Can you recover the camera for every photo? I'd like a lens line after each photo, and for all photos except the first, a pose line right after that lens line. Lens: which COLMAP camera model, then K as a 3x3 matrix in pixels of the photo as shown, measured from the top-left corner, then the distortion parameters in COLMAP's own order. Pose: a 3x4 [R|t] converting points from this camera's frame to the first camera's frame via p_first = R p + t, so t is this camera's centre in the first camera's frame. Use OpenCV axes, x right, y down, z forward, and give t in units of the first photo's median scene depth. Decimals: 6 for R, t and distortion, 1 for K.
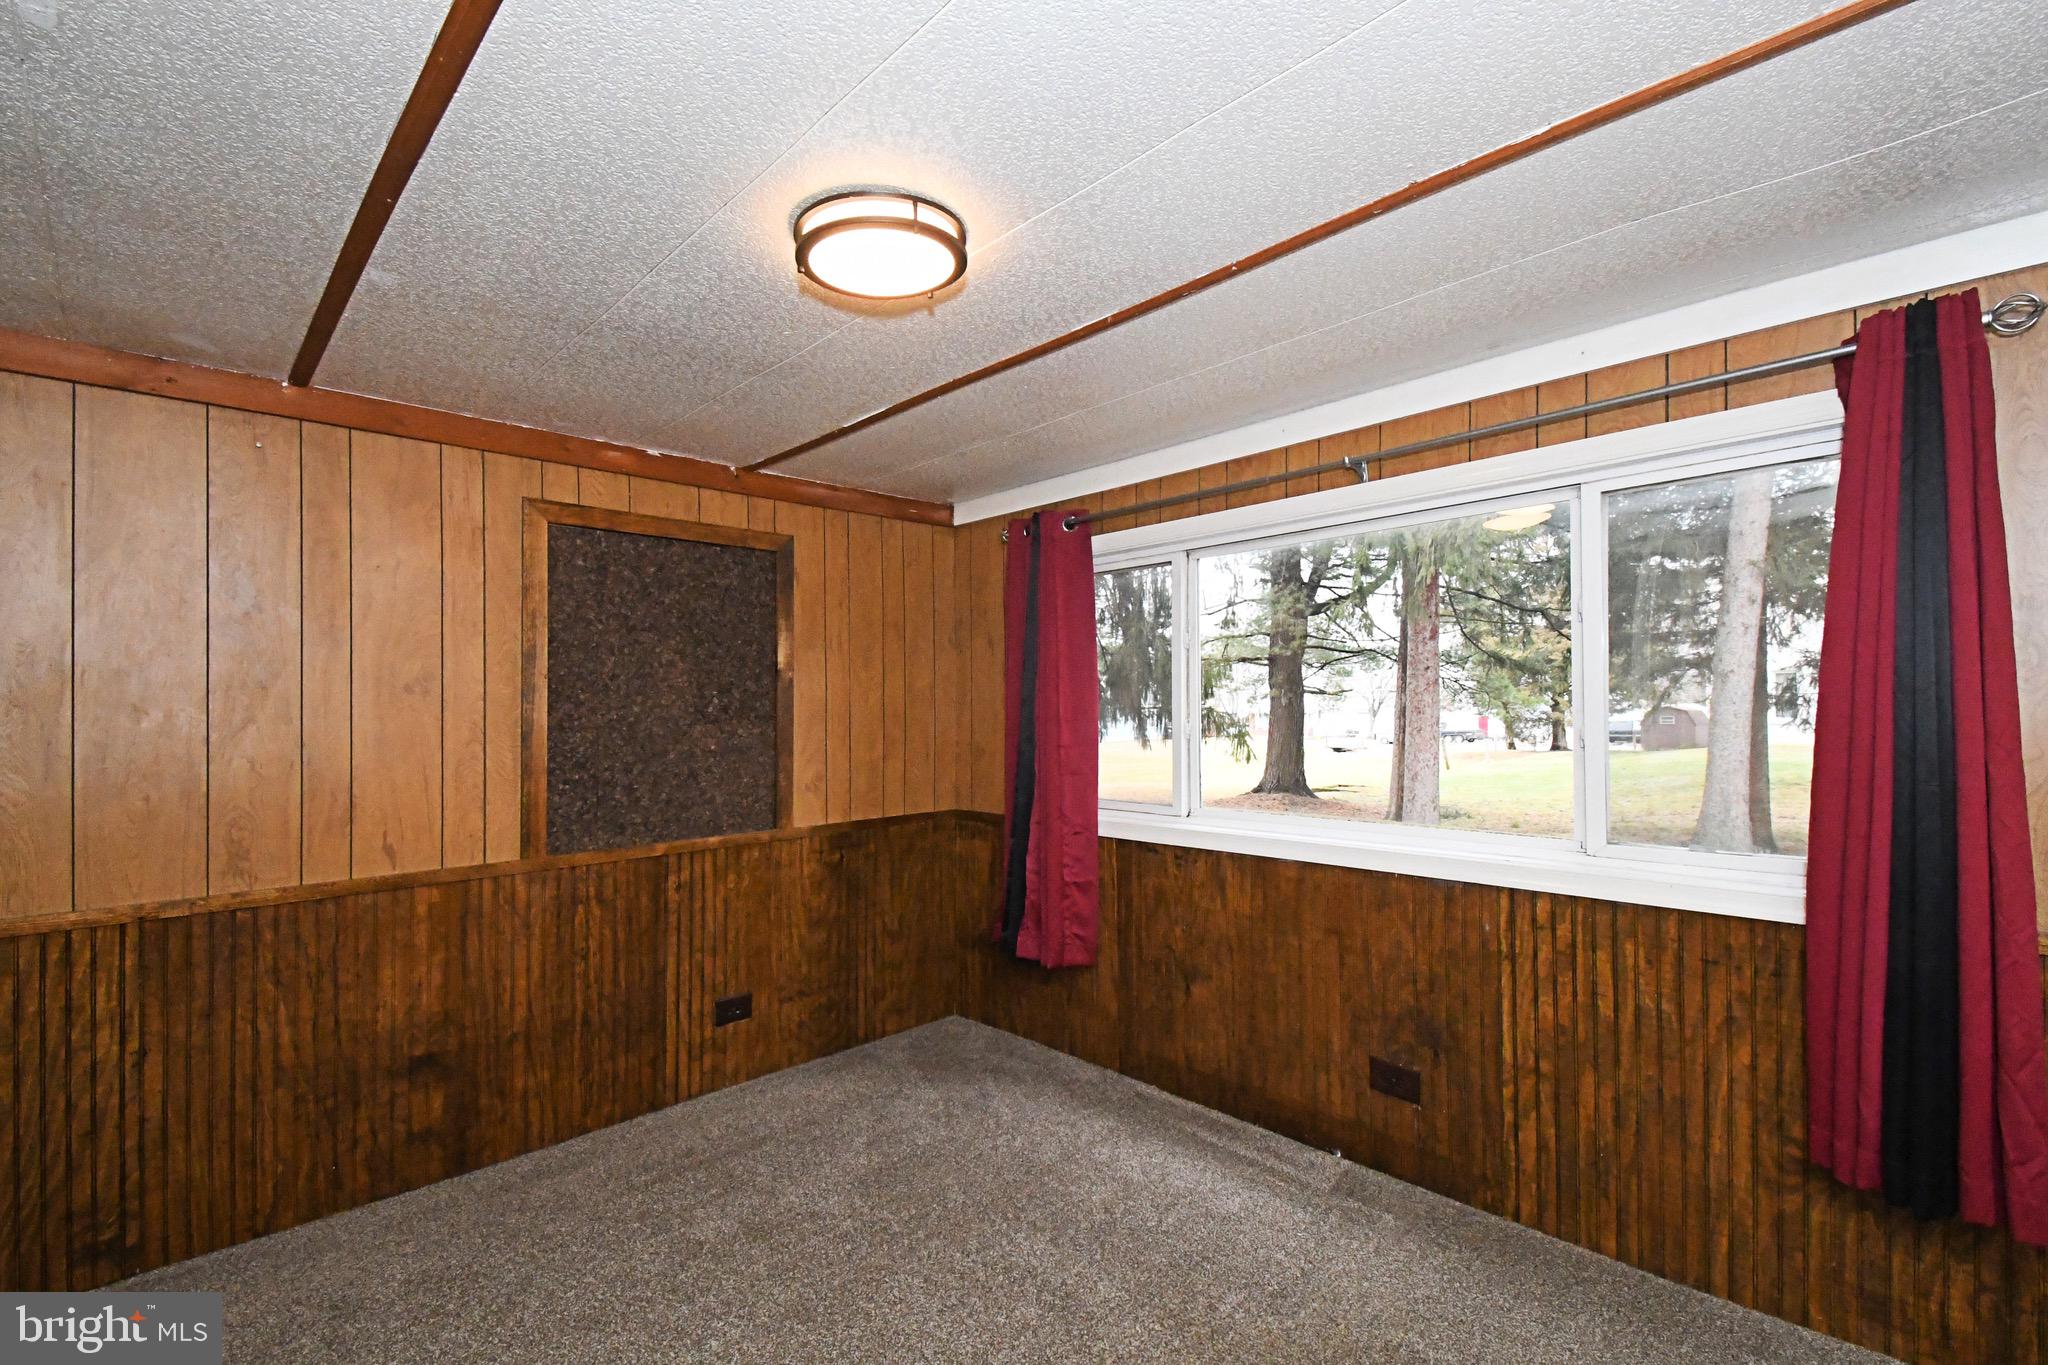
lens RADIAL K [[872.2, 0, 1027.7], [0, 872.2, 689.3], [0, 0, 1]] dist [-0.001433, -0.000656]
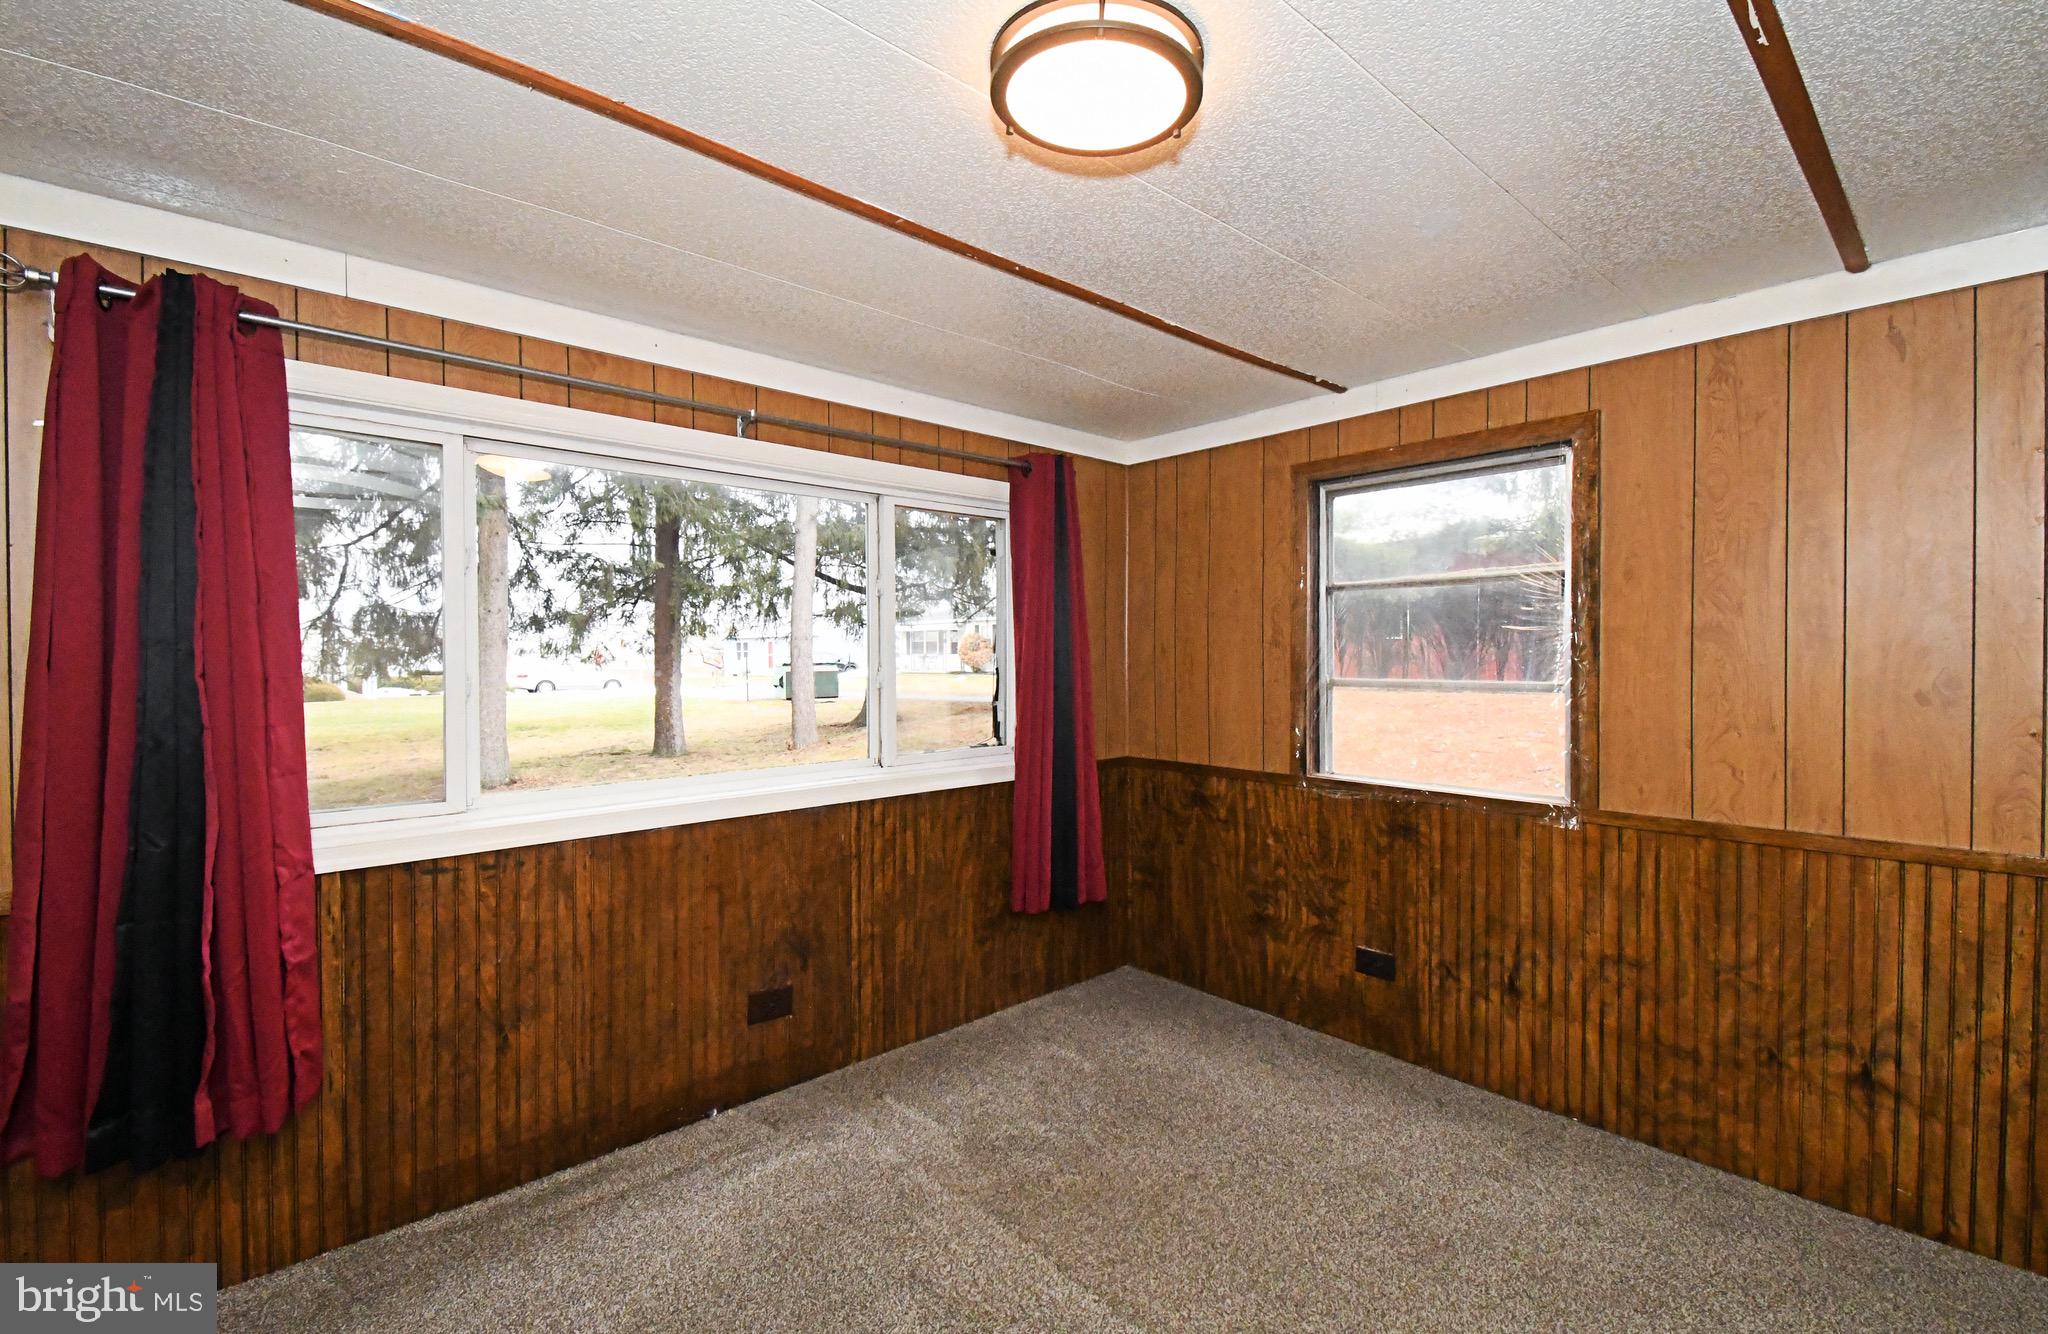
lens RADIAL K [[892.8, 0, 1029.8], [0, 892.8, 671.4], [0, 0, 1]] dist [0.001389, -0.013929]
pose [[0.017821, -0.001465, 0.999840, -0.643700], [-0.011636, 0.999931, 0.001672, 0.030232], [-0.999773, -0.011664, 0.017803, 0.636316]]
